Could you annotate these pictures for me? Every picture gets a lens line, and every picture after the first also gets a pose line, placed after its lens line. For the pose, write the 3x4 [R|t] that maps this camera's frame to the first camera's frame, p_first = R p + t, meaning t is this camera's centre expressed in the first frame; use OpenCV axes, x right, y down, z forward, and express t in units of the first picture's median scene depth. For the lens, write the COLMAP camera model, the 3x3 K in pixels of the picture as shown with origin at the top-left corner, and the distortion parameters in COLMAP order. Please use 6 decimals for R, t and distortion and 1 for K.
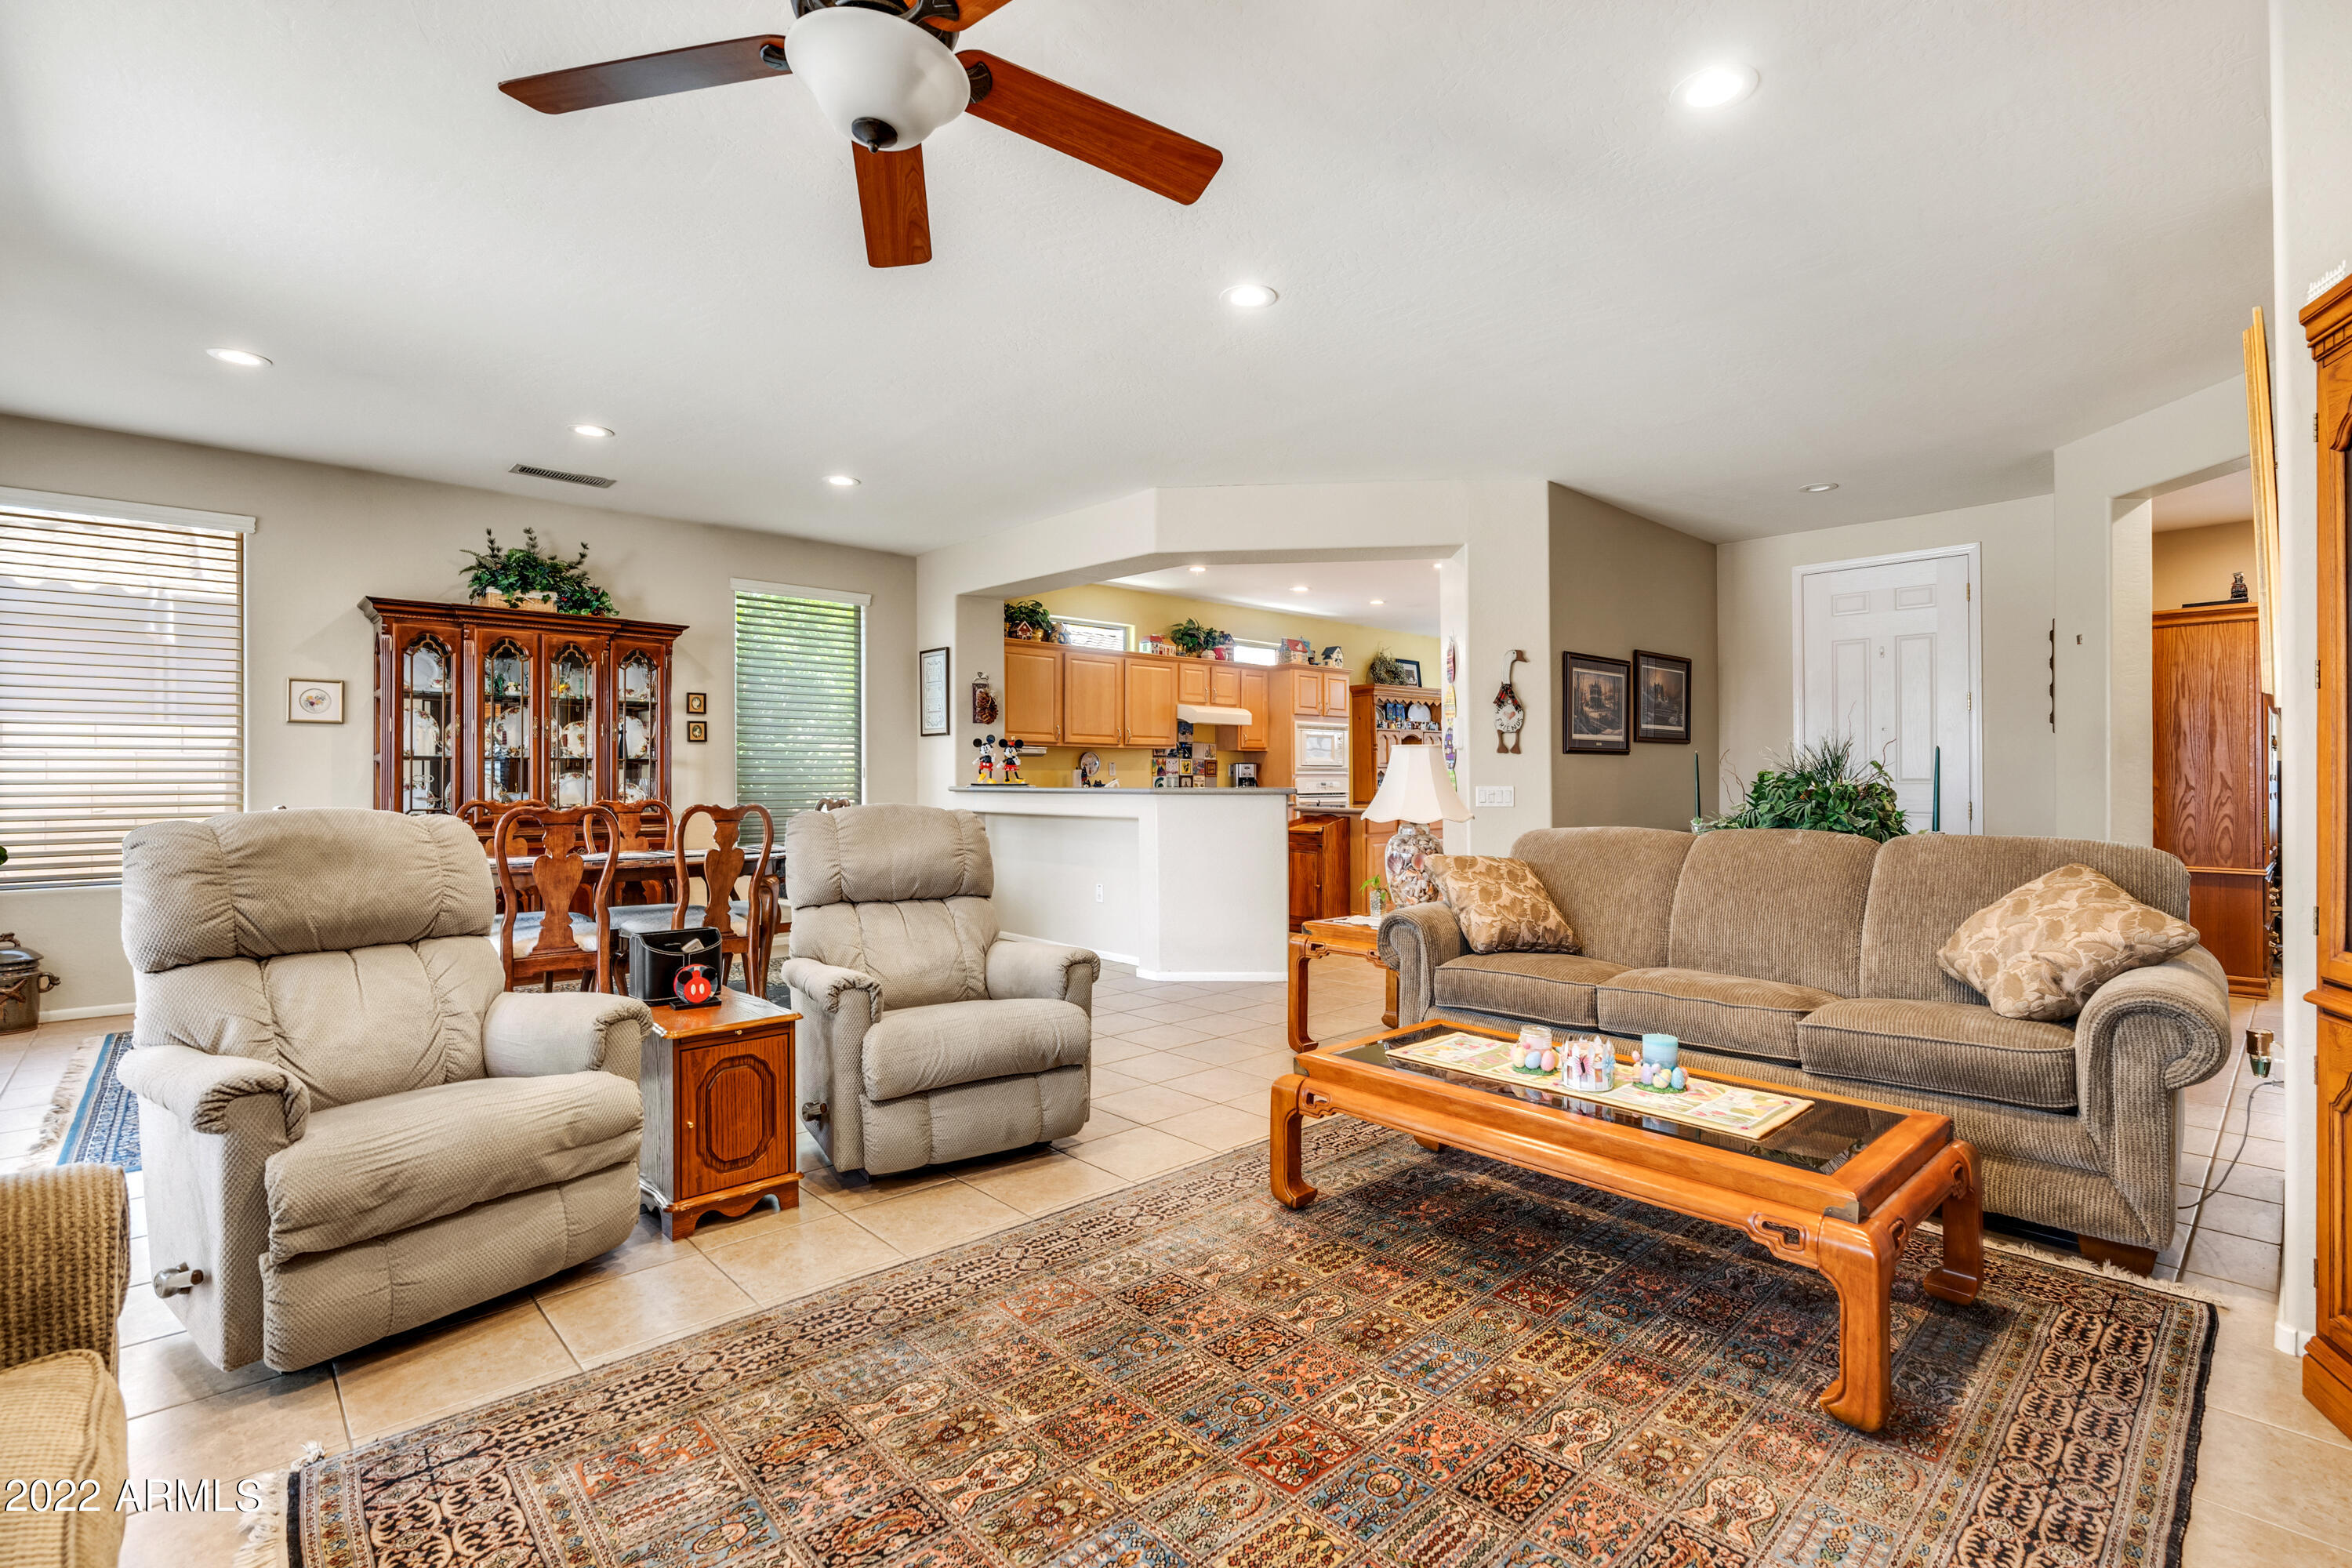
lens RADIAL K [[1071.6, 0, 1189.8], [0, 1071.6, 784.7], [0, 0, 1]] dist [-0.012895, 0.003462]
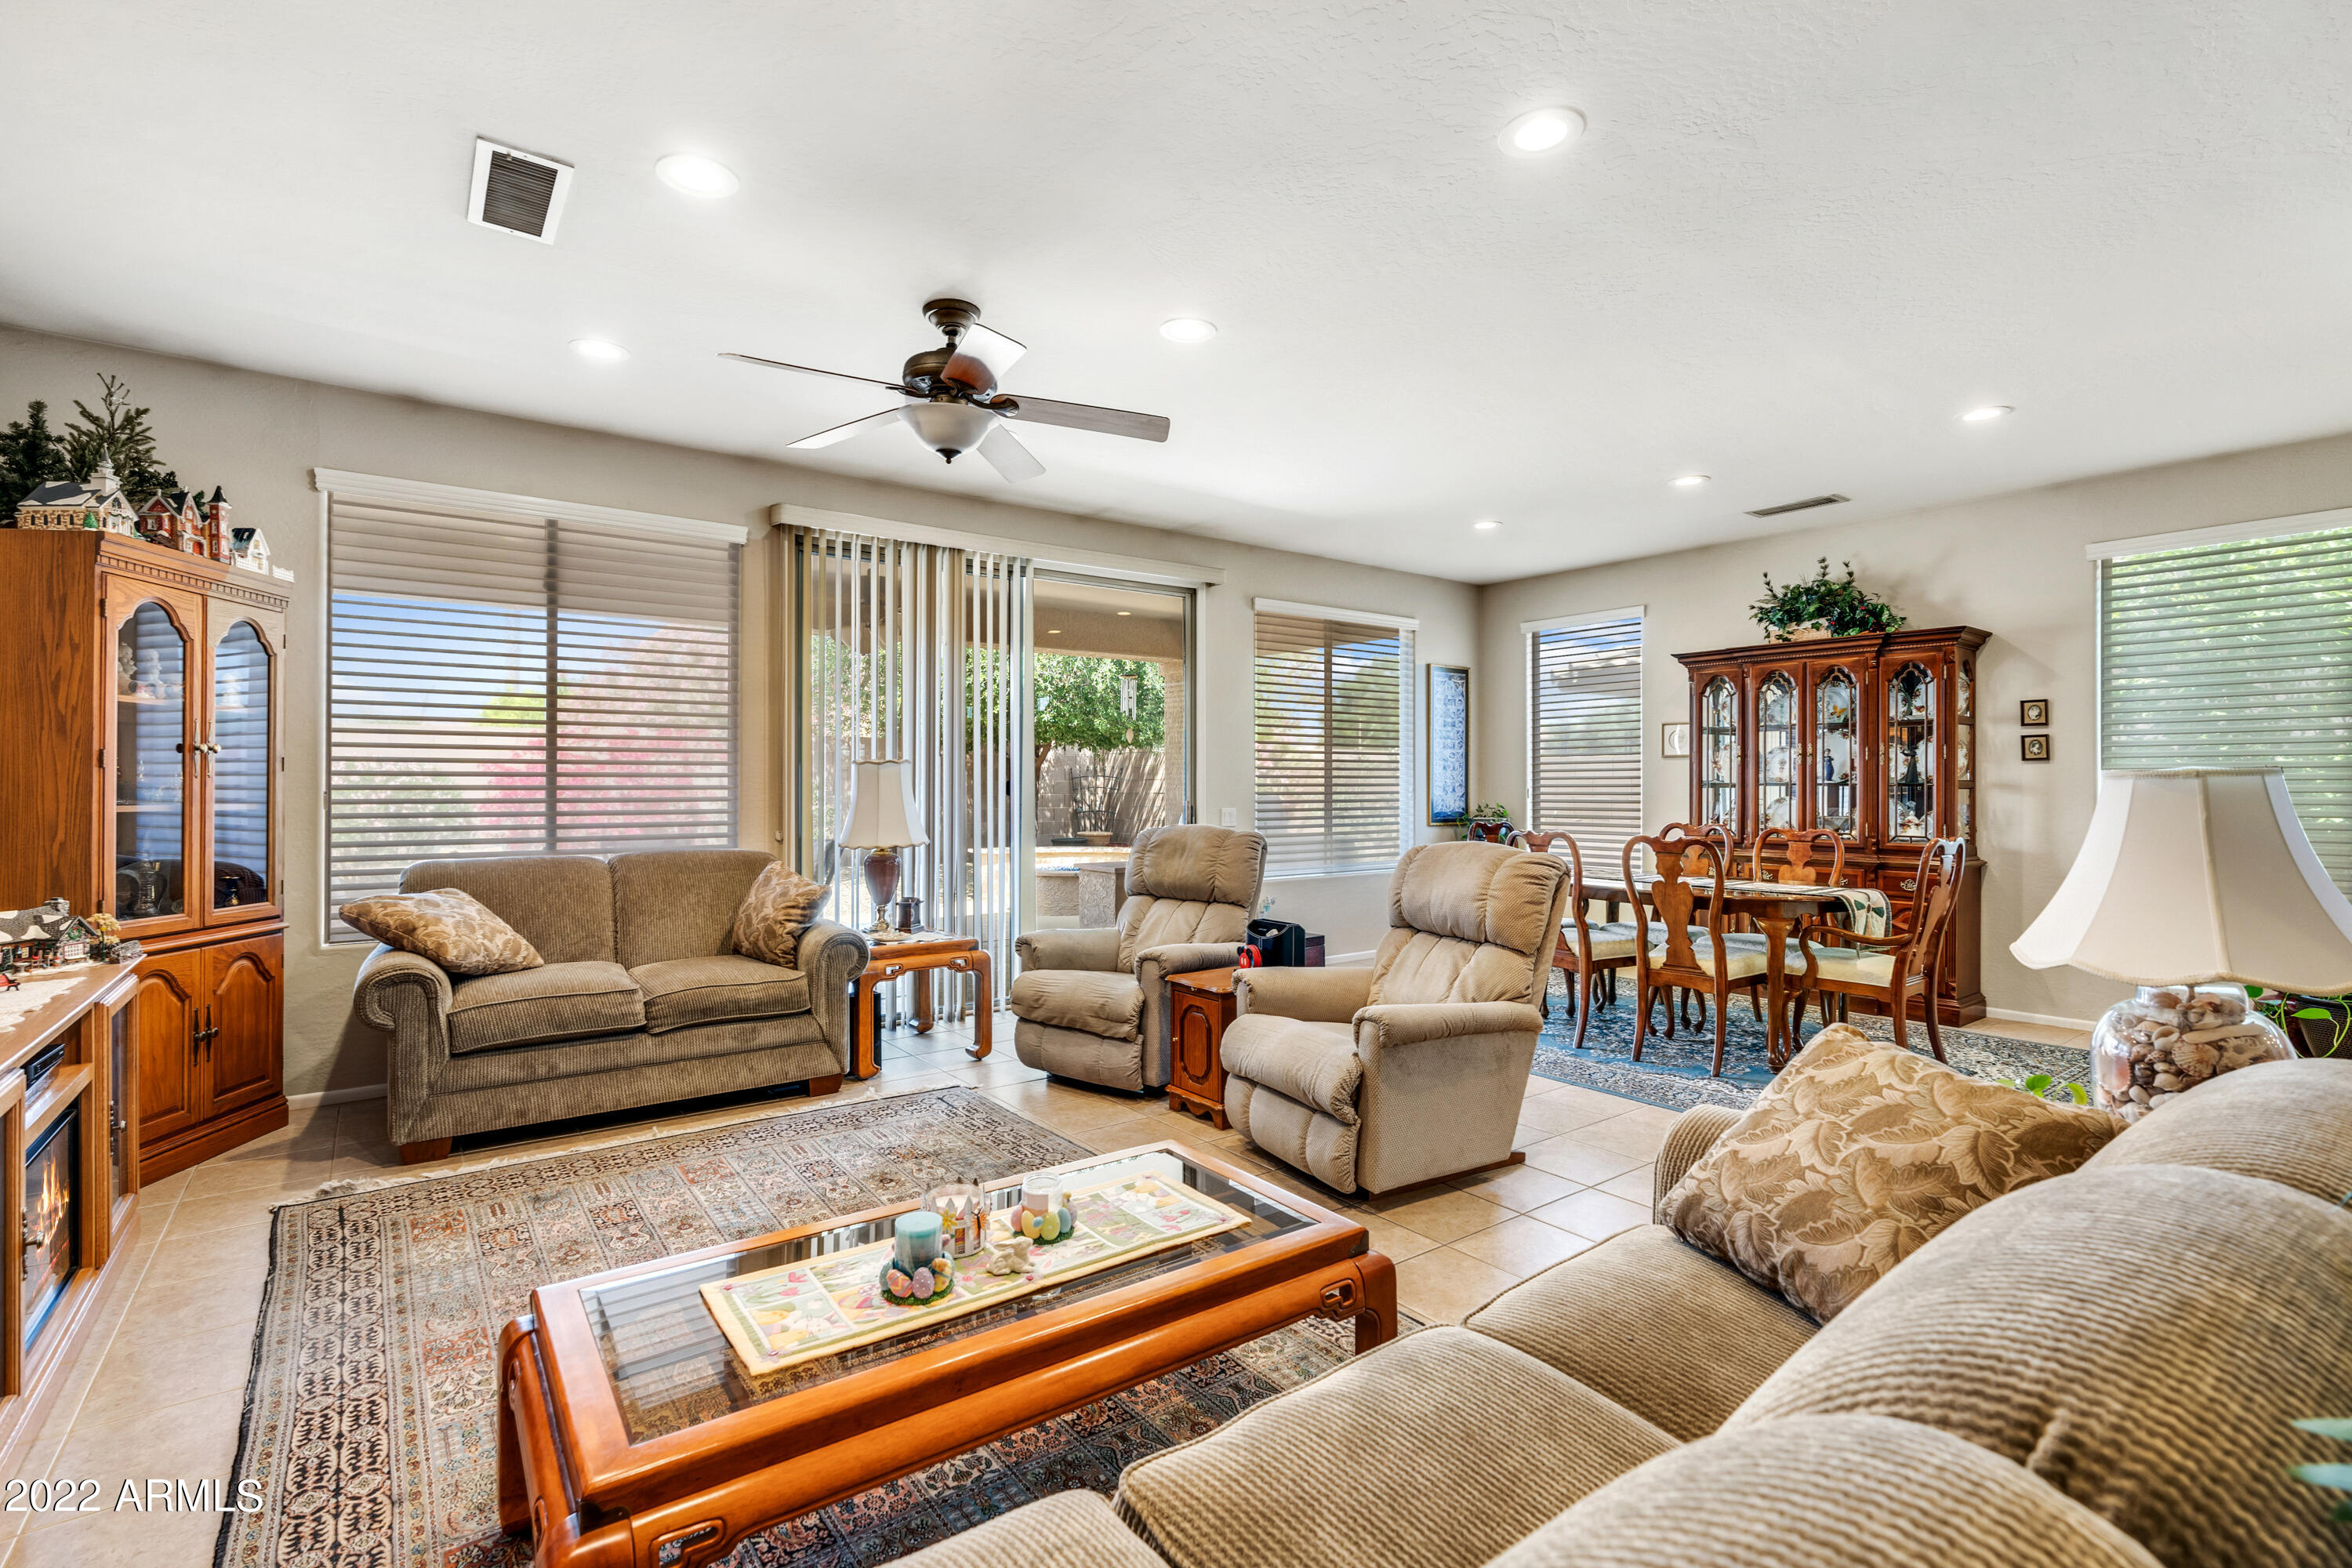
lens RADIAL K [[1071.6, 0, 1196.2], [0, 1071.6, 777.1], [0, 0, 1]] dist [-0.012895, 0.003462]
pose [[-0.101105, -0.003168, -0.994871, 0.401960], [-0.006254, 0.999977, -0.002549, -0.020990], [0.994856, 0.005964, -0.101123, 0.445344]]
